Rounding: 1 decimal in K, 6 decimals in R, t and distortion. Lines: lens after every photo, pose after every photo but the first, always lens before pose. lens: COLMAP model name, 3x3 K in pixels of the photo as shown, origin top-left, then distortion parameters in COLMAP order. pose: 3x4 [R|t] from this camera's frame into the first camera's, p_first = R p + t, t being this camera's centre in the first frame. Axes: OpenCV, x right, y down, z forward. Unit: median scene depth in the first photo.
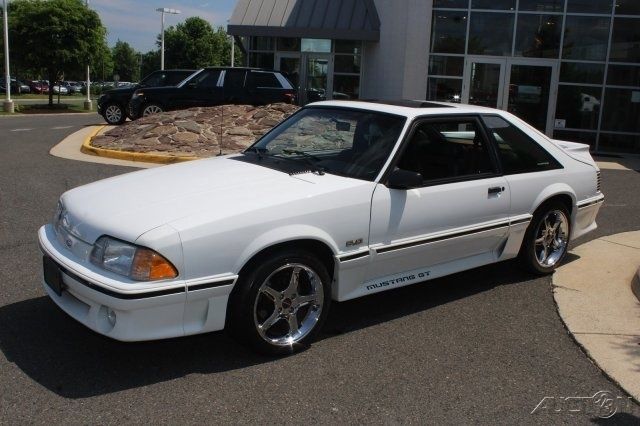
lens RADIAL K [[698.2, 0, 318.5], [0, 698.2, 231.0], [0, 0, 1]] dist [-0.095026, 0.000000]
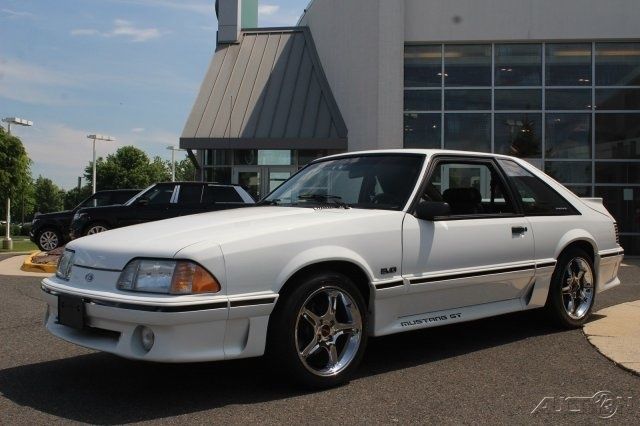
lens RADIAL K [[812.4, 0, 316.9], [0, 812.4, 212.3], [0, 0, 1]] dist [-0.069878, 0.000000]
pose [[0.996785, -0.035026, 0.072058, -0.096348], [0.050551, 0.972708, -0.226458, 0.144510], [-0.062159, 0.229373, 0.971352, -0.076019]]
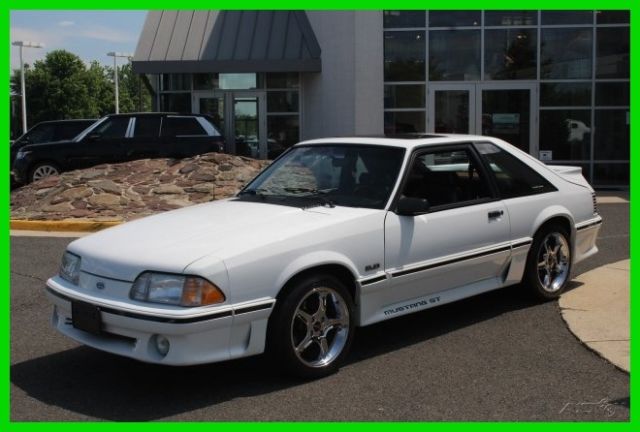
lens RADIAL K [[969.2, 0, 323.1], [0, 969.2, 221.7], [0, 0, 1]] dist [-0.032315, 0.000000]
pose [[0.991807, -0.068063, 0.108105, -0.135579], [0.079719, 0.991011, -0.107433, 0.077060], [-0.099821, 0.115171, 0.988317, -0.342758]]
